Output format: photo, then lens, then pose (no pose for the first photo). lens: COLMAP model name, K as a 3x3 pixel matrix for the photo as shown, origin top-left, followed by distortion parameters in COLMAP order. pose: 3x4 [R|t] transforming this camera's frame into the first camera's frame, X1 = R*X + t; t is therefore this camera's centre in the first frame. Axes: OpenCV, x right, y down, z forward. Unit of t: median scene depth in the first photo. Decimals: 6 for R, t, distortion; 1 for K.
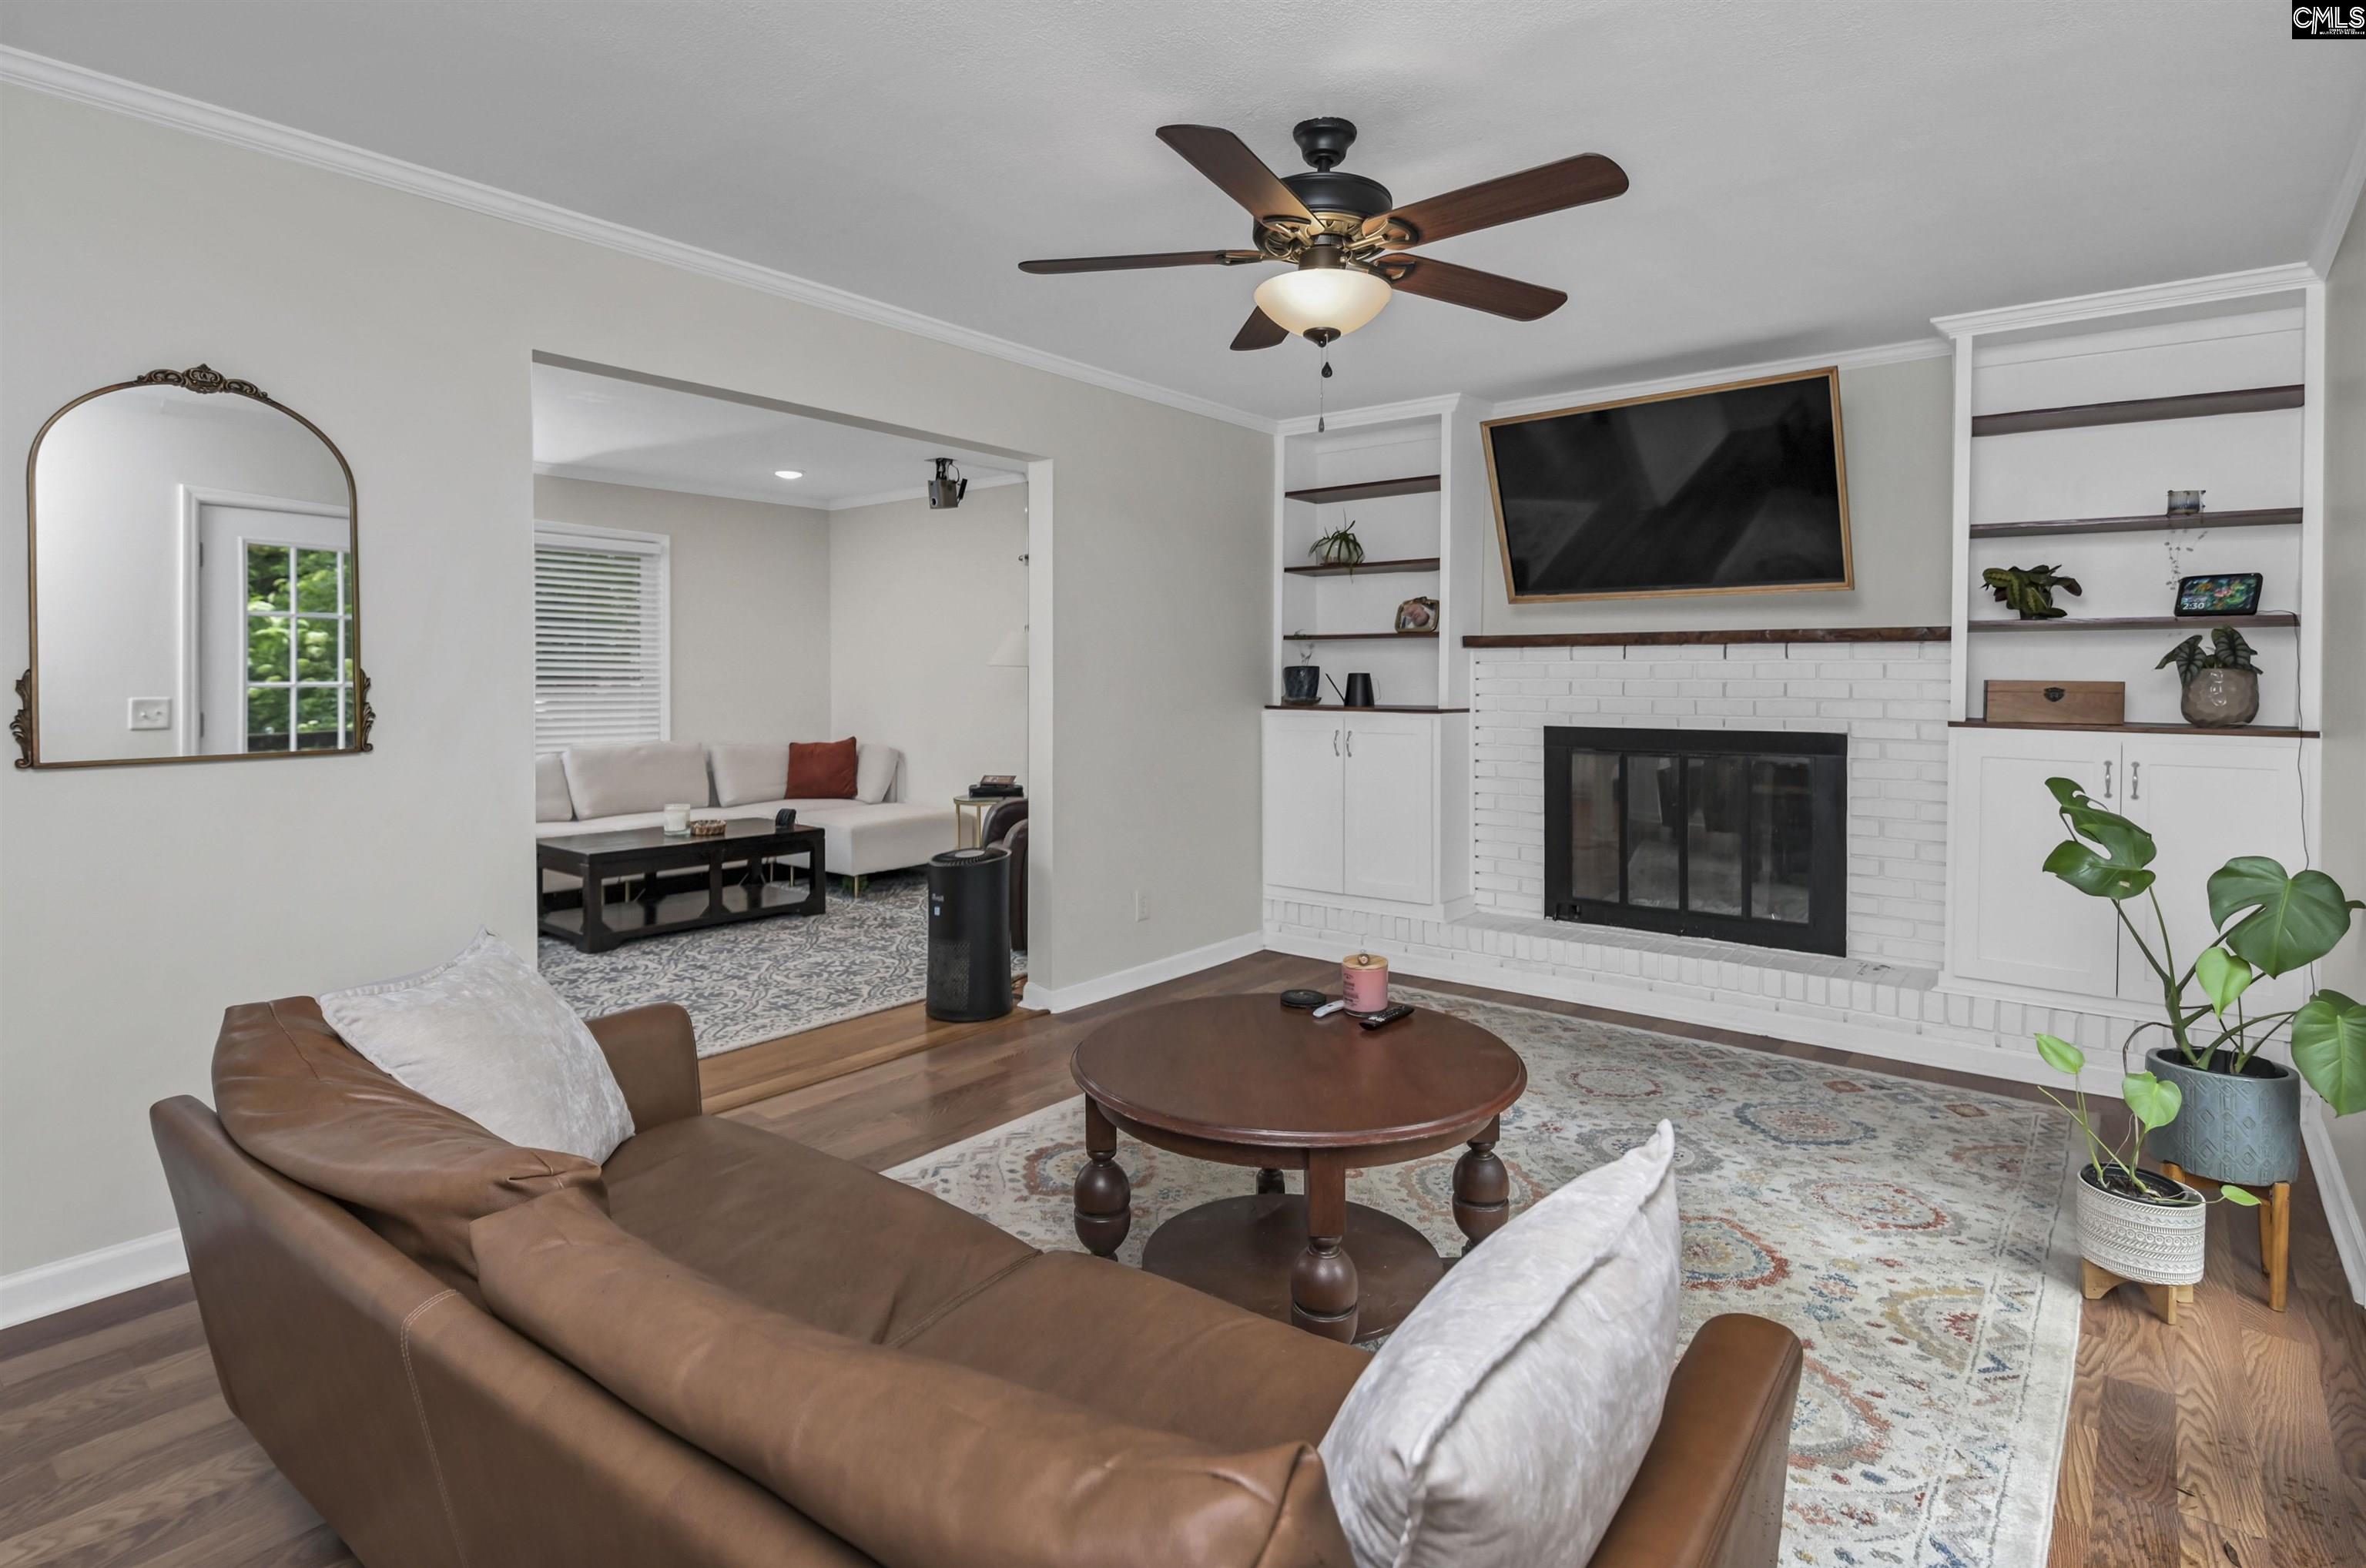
lens RADIAL K [[1240.9, 0, 1185.3], [0, 1240.9, 682.9], [0, 0, 1]] dist [0.001532, -0.006270]
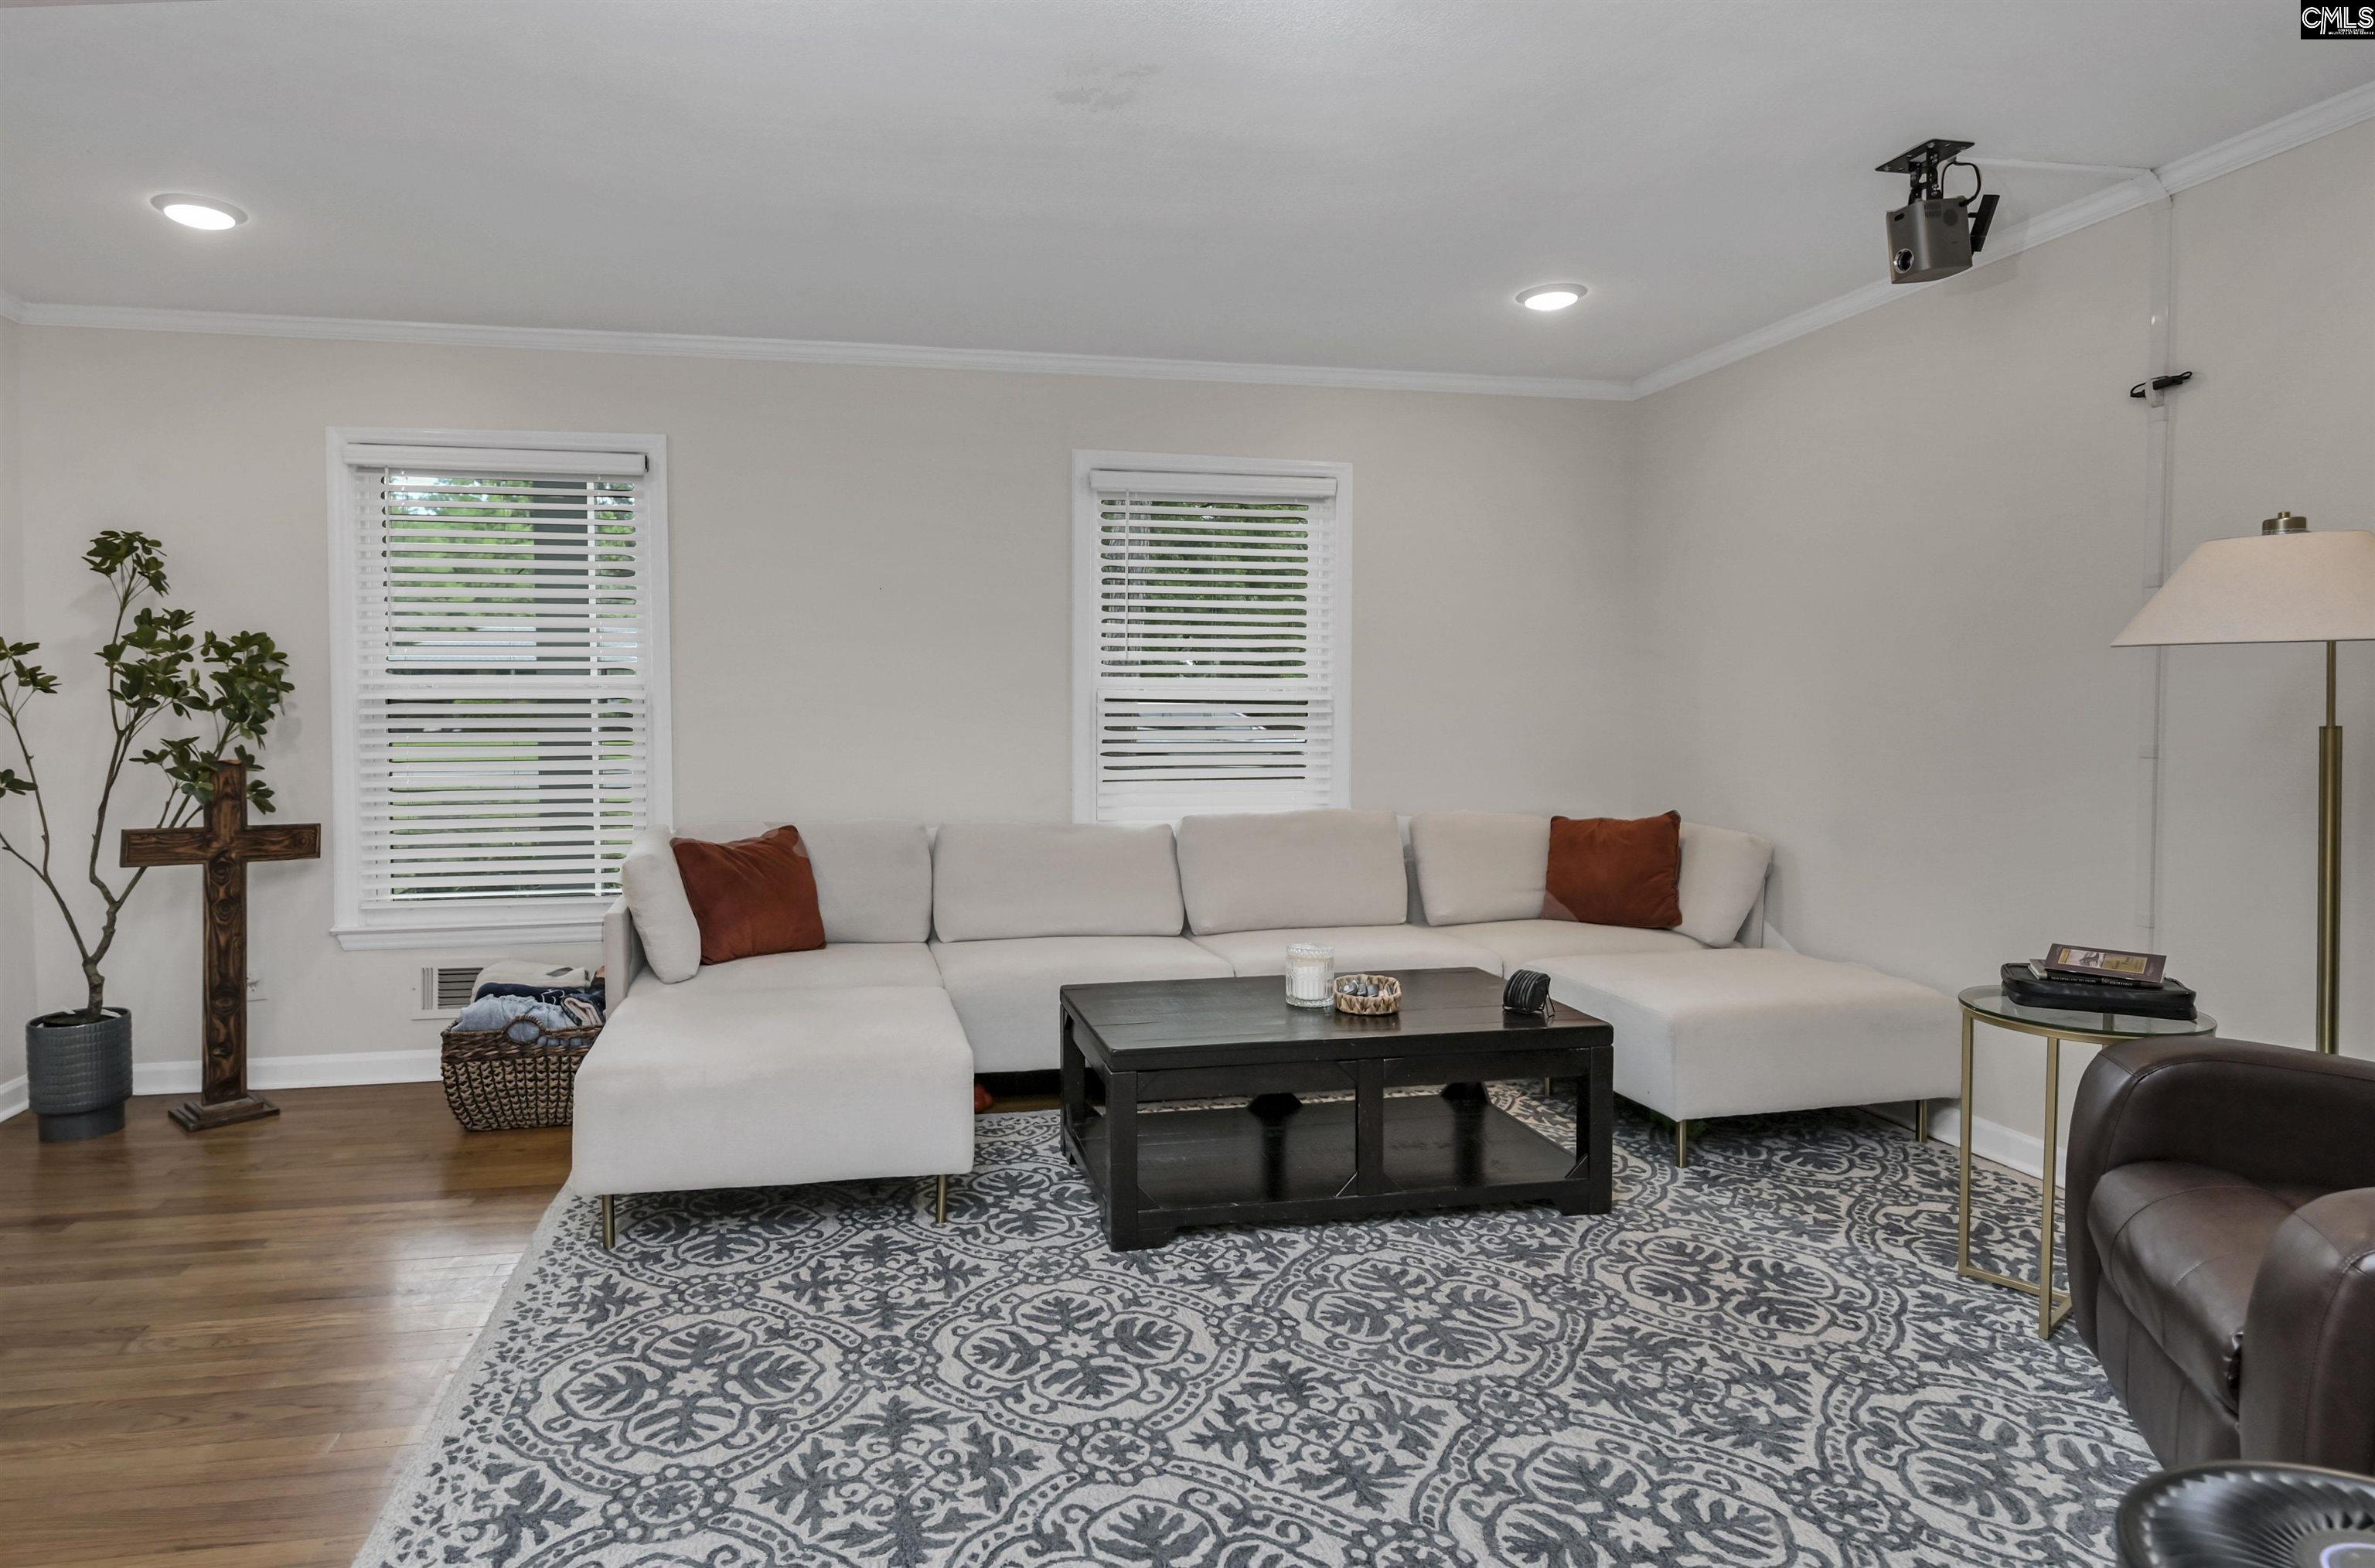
lens RADIAL K [[1245.7, 0, 1028.3], [0, 1245.7, 760.5], [0, 0, 1]] dist [0.001532, -0.006270]
pose [[0.746809, 0.016492, -0.664834, -0.197657], [0.006711, 0.999455, 0.032331, 0.004187], [0.665004, -0.028607, 0.746291, 0.693136]]
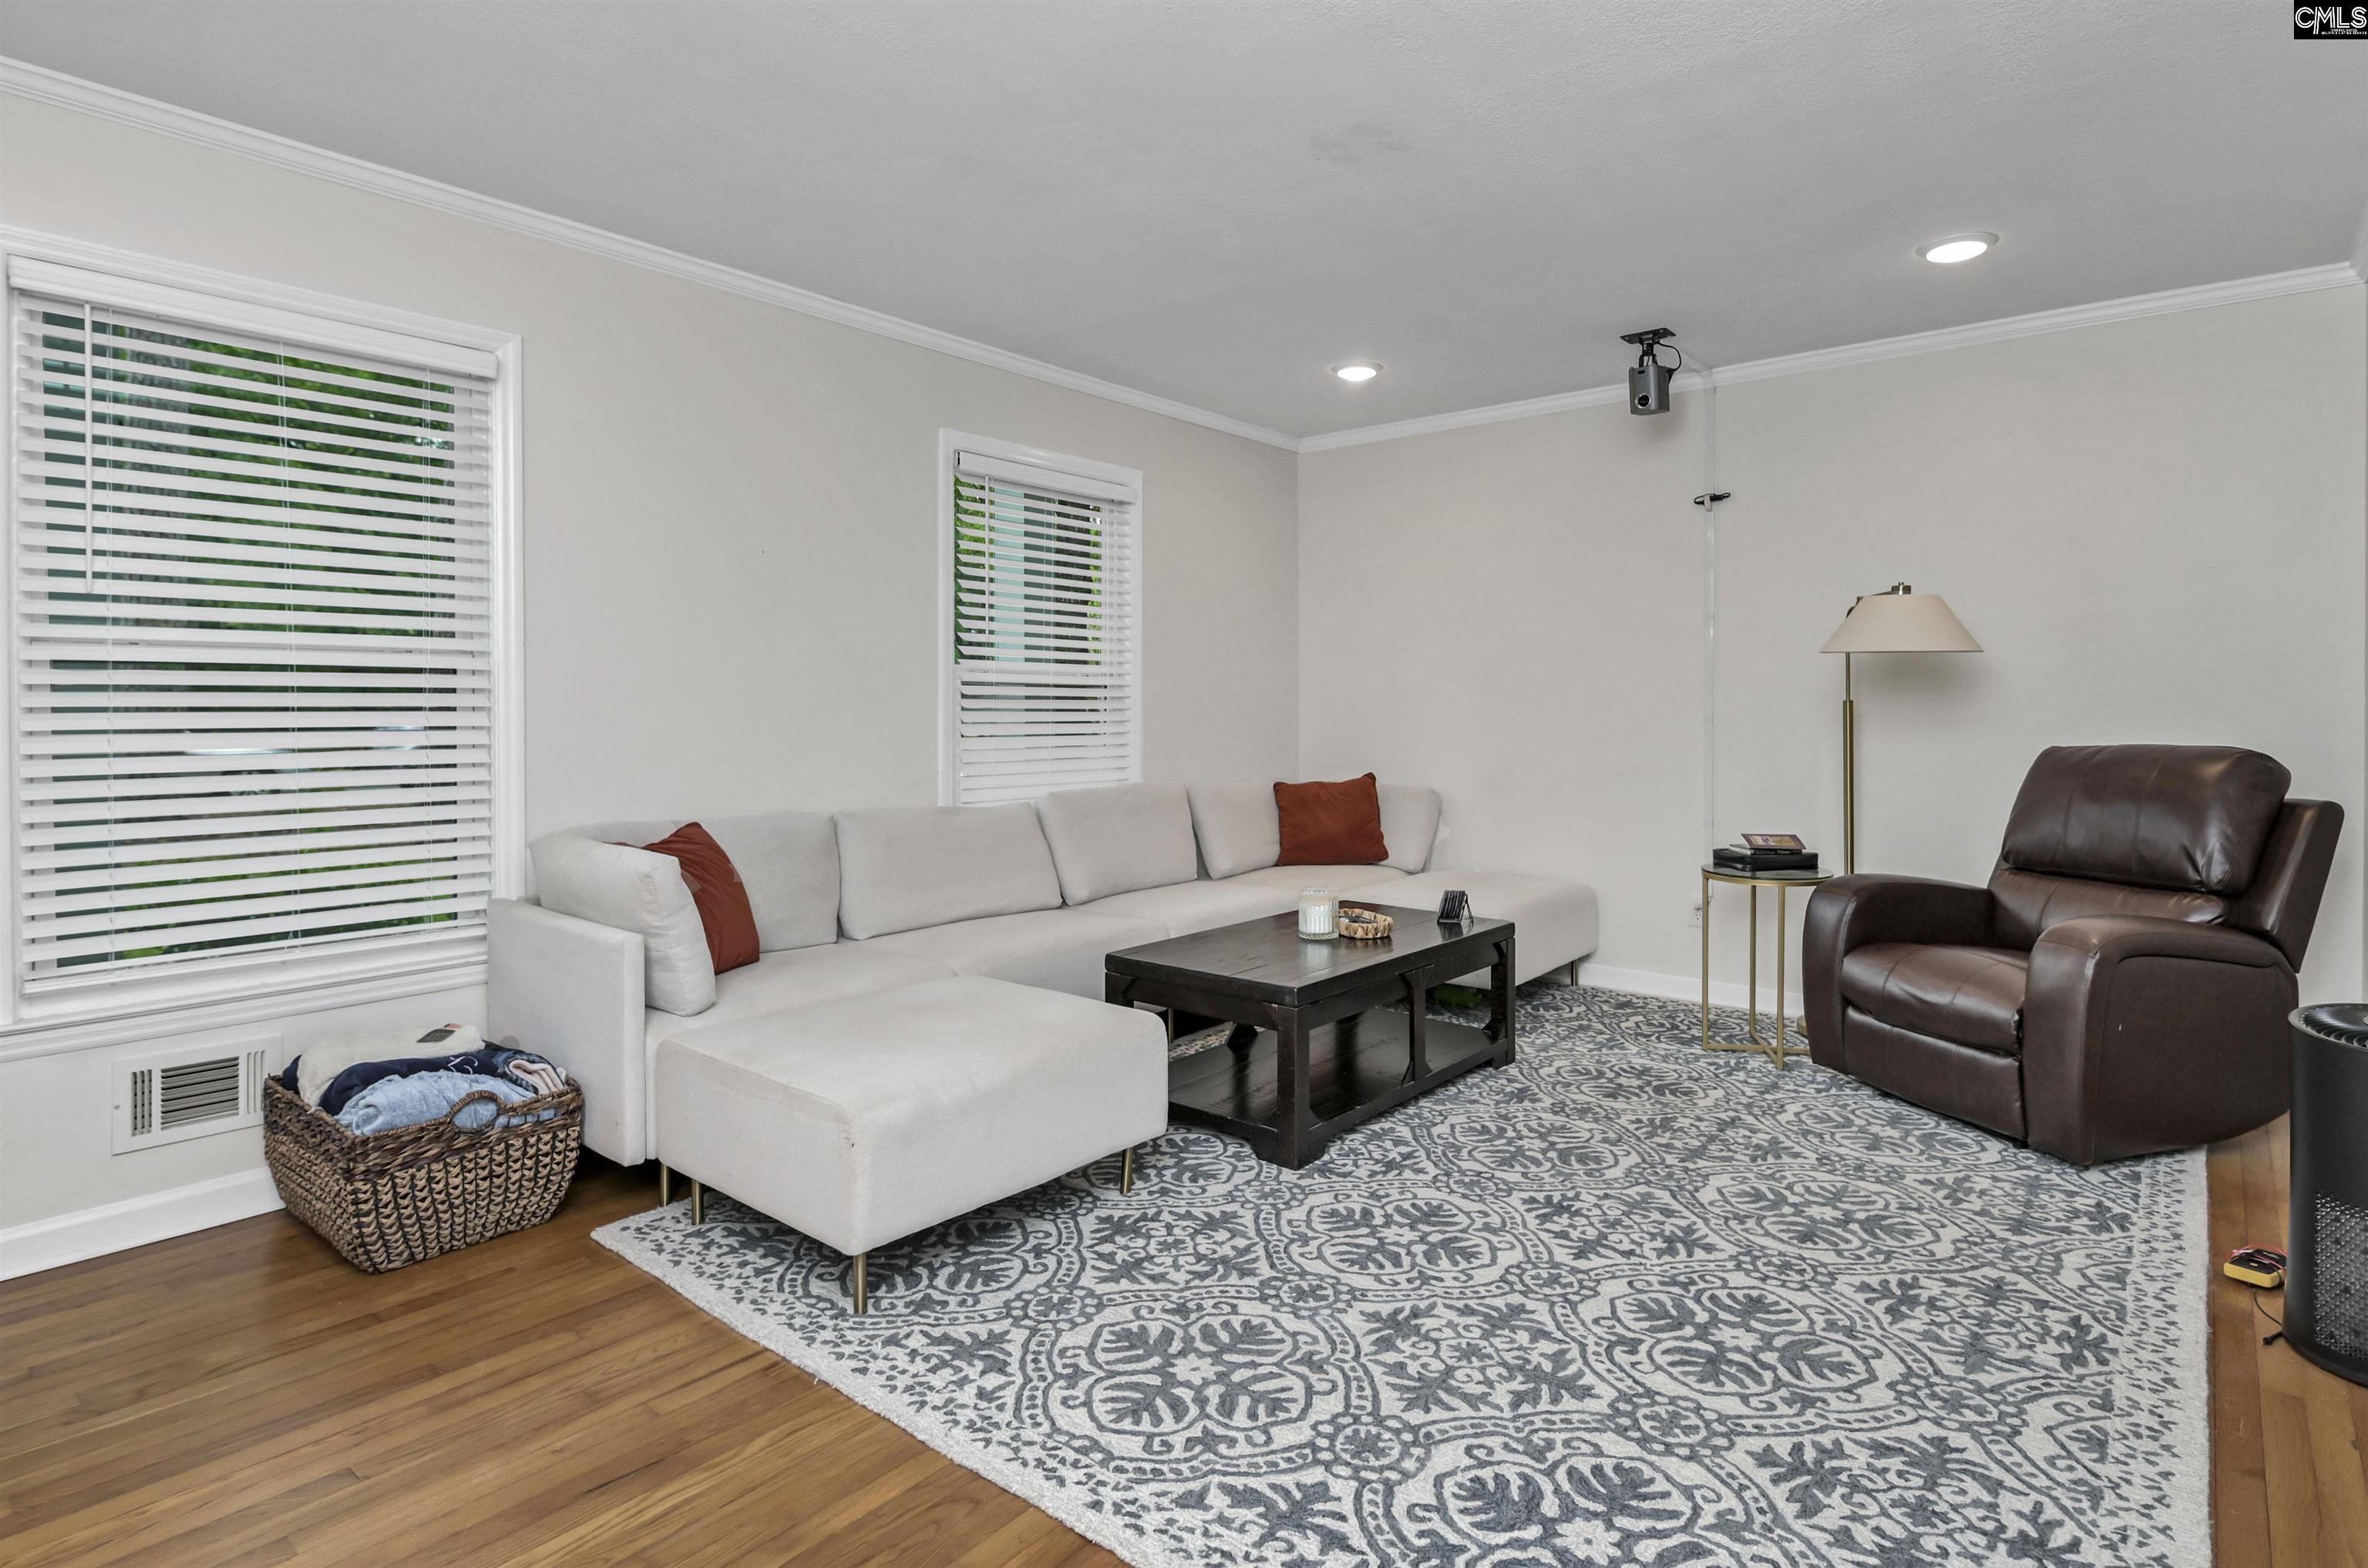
lens RADIAL K [[1242.0, 0, 1178.1], [0, 1242.0, 720.6], [0, 0, 1]] dist [0.001532, -0.006270]
pose [[0.999755, -0.008964, -0.020252, -0.595379], [0.009094, 0.999939, 0.006314, 0.014427], [0.020194, -0.006497, 0.999775, 0.503743]]
